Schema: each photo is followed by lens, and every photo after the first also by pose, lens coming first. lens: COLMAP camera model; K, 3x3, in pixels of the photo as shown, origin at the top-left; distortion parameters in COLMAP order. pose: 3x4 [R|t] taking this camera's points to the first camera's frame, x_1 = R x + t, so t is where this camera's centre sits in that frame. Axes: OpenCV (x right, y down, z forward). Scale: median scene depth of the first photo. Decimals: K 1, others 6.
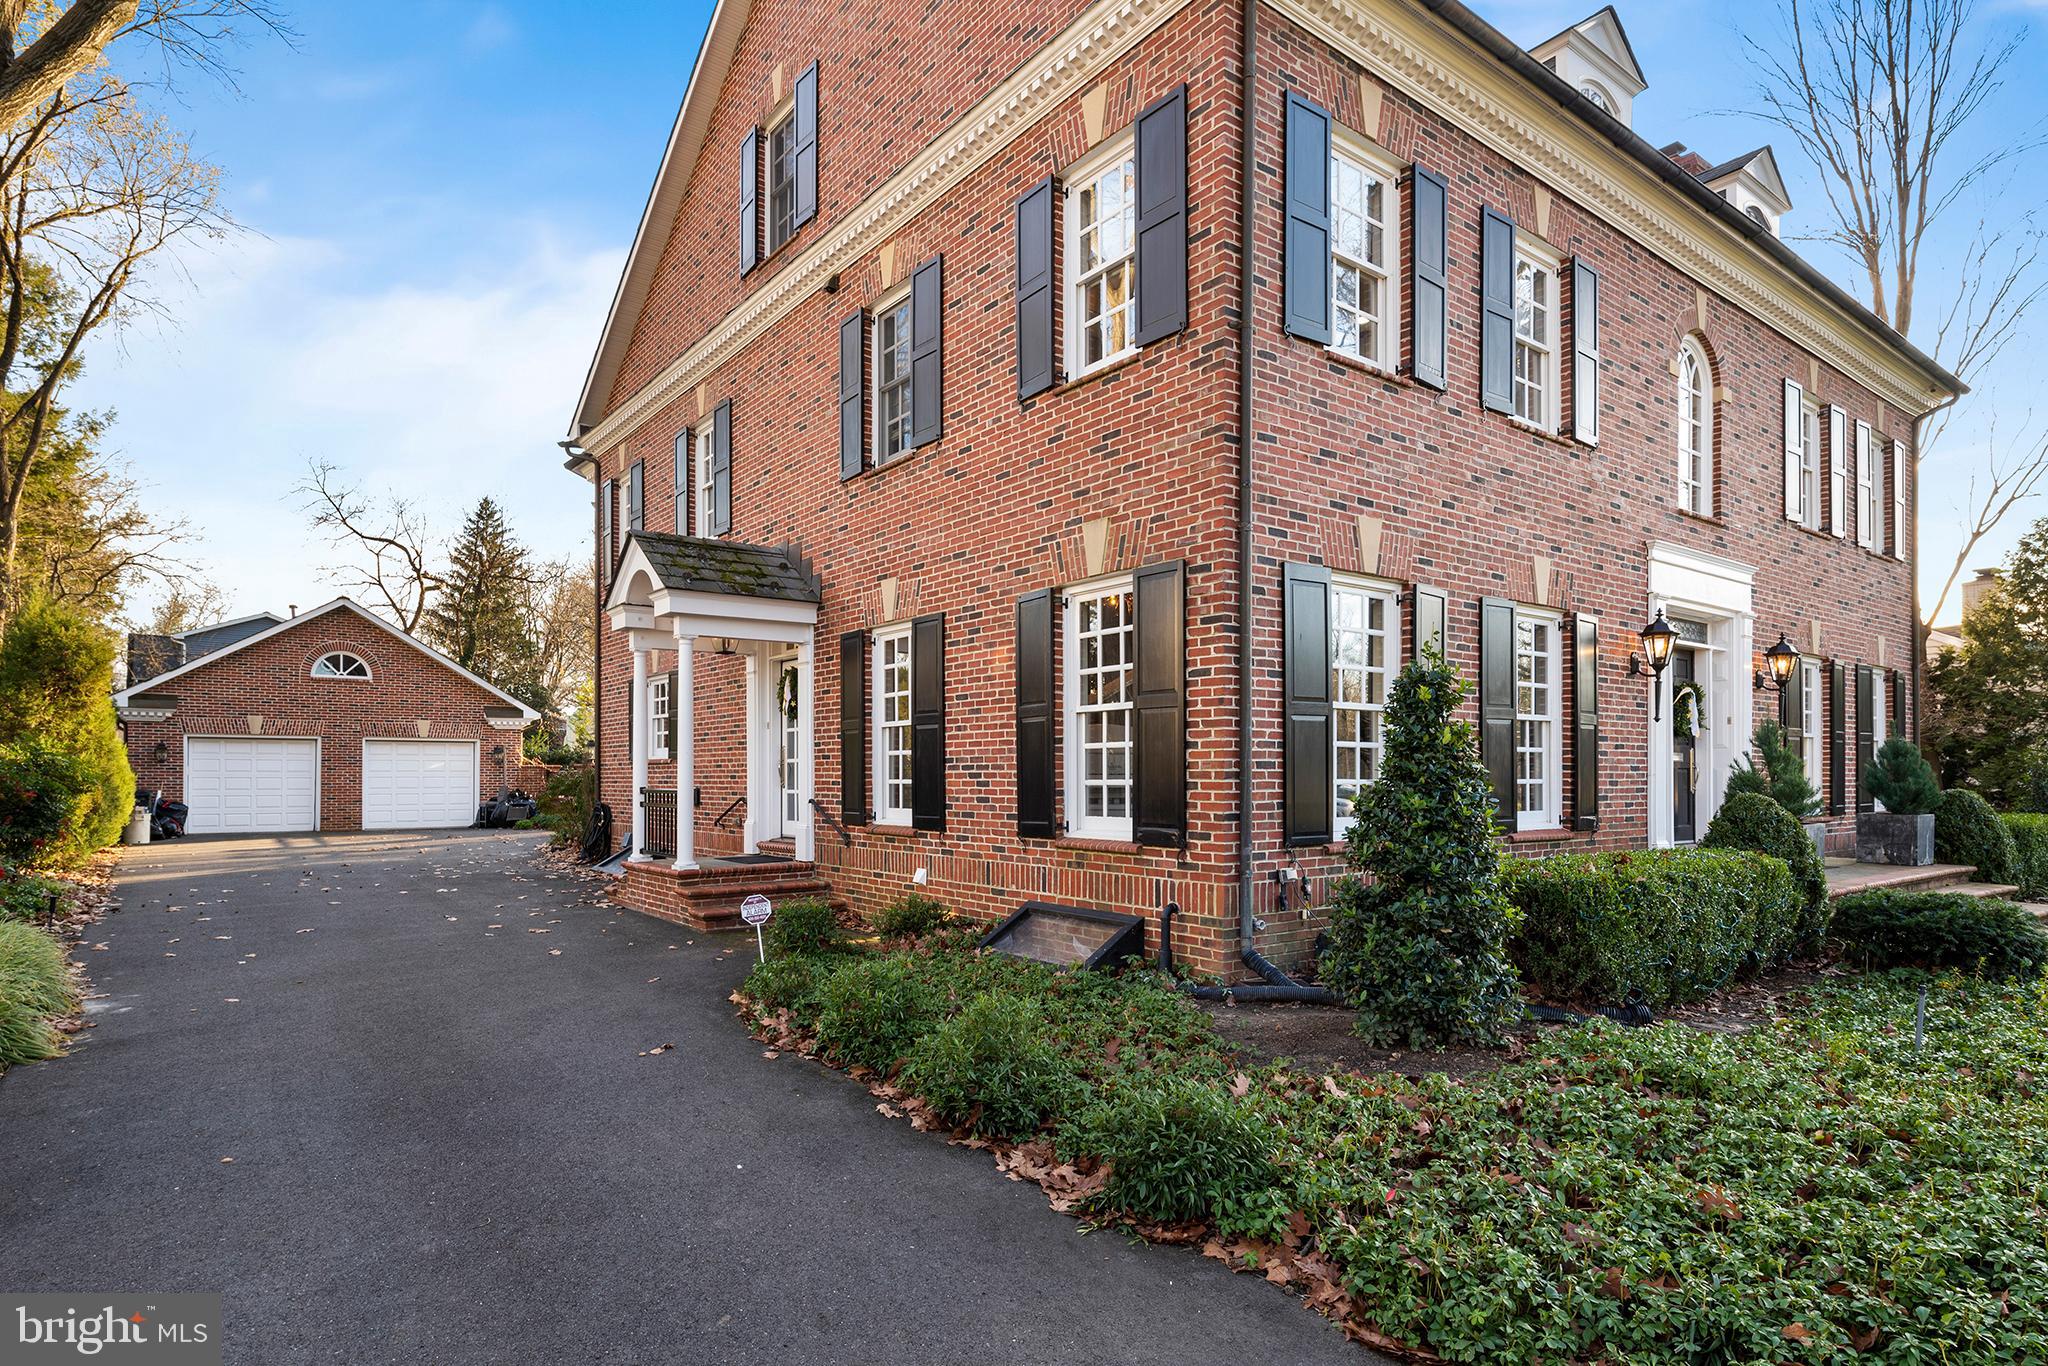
lens RADIAL K [[1089.9, 0, 1018.3], [0, 1089.9, 747.4], [0, 0, 1]] dist [0.002707, -0.000060]
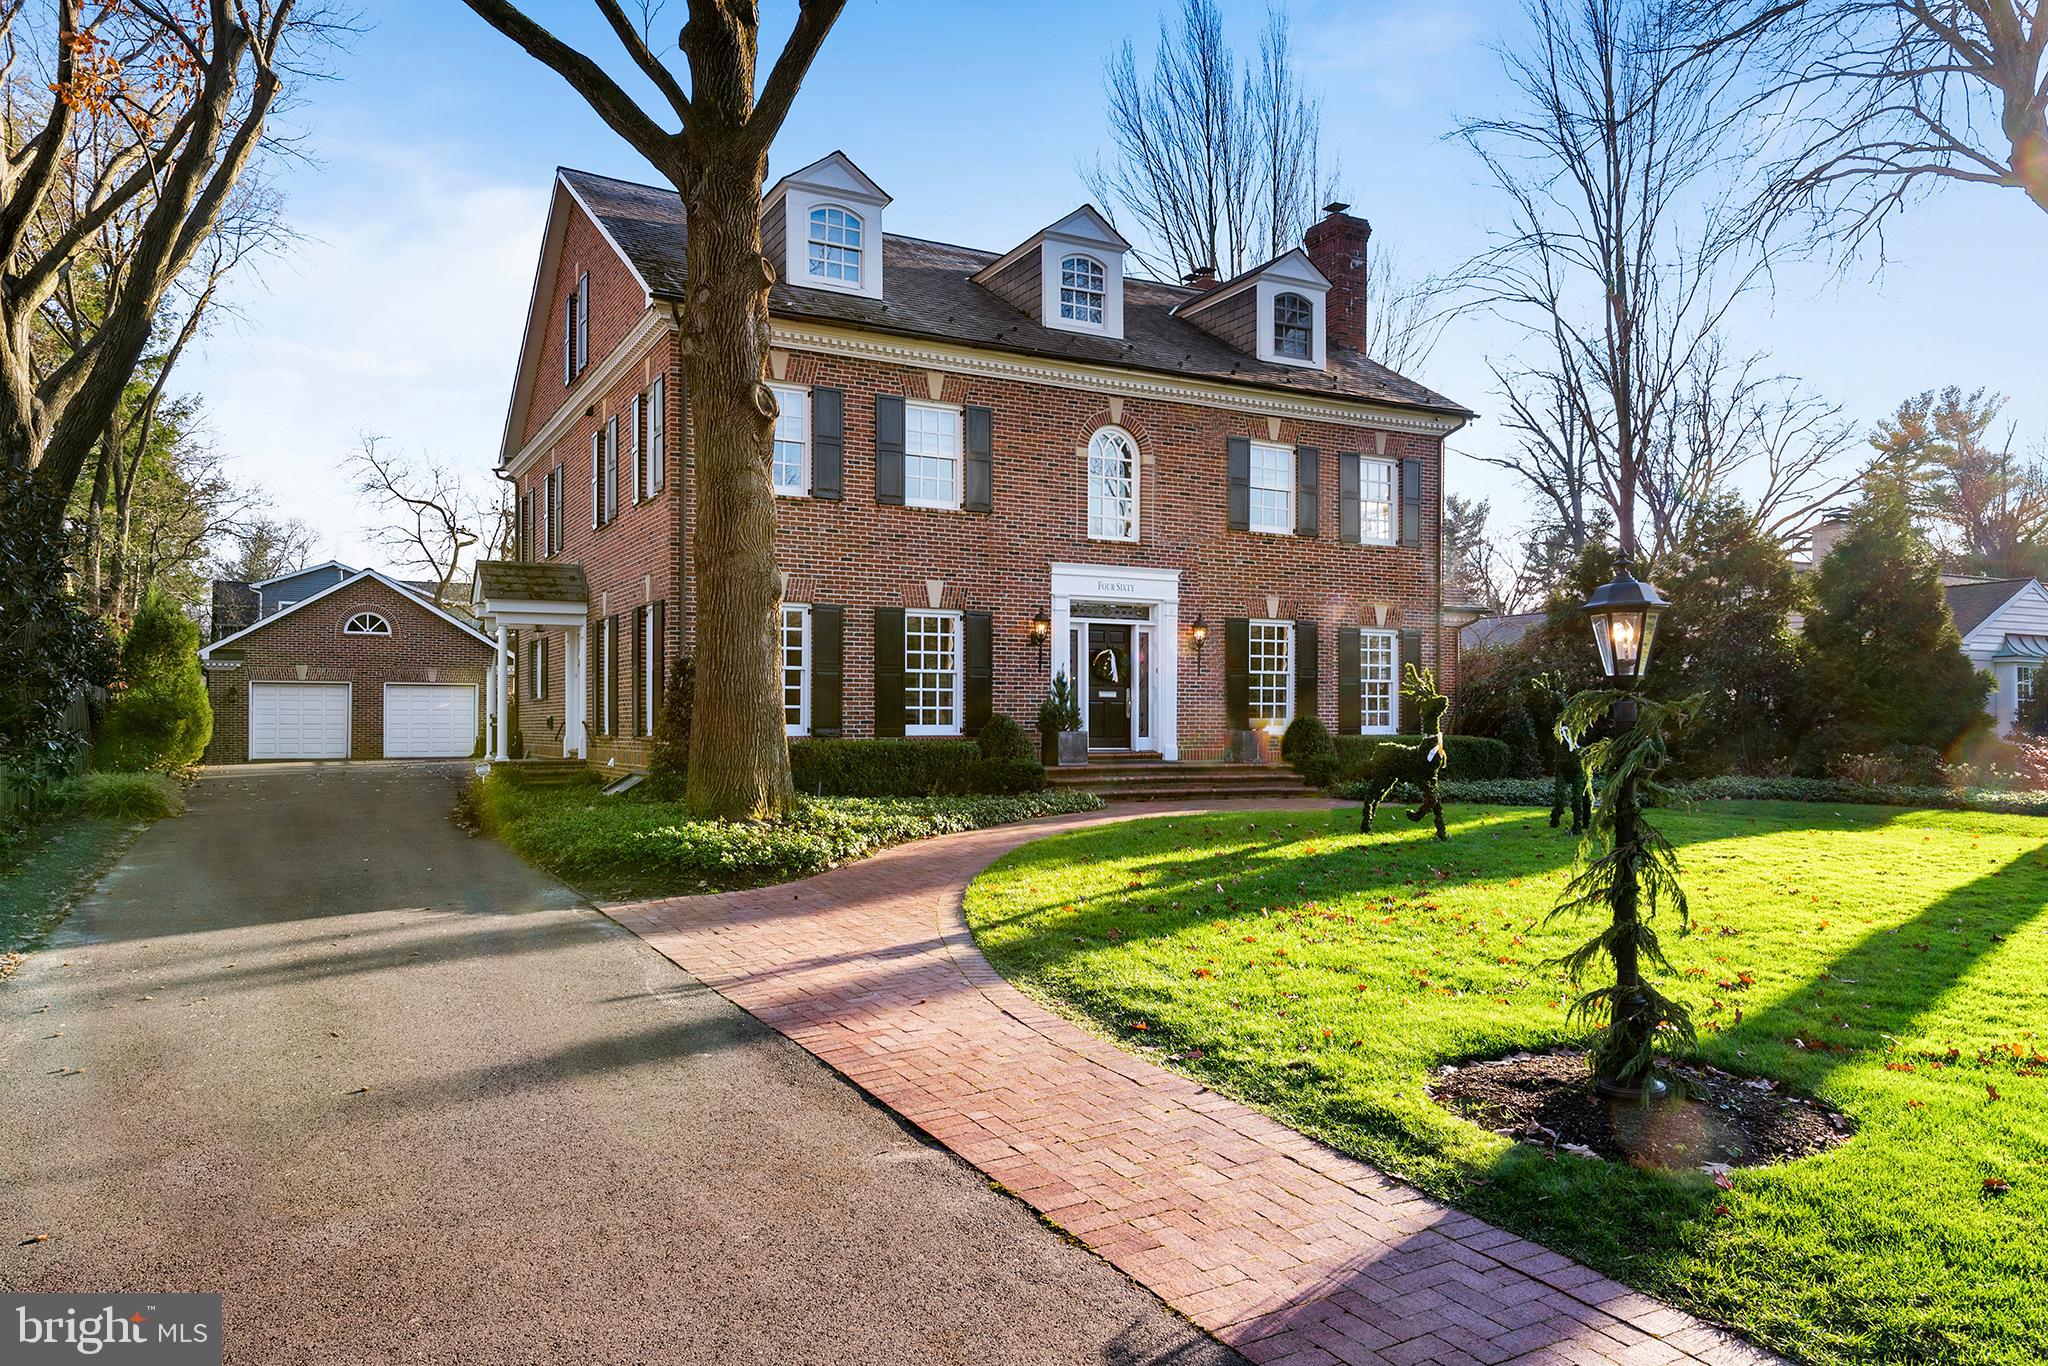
lens RADIAL K [[1316.6, 0, 1024.0], [0, 1316.6, 683.0], [0, 0, 1]] dist [-0.000861, -0.000211]
pose [[0.991049, -0.002377, -0.133479, 0.405746], [0.001691, 0.999985, -0.005252, 0.000876], [0.133489, 0.004980, 0.991038, -0.484497]]
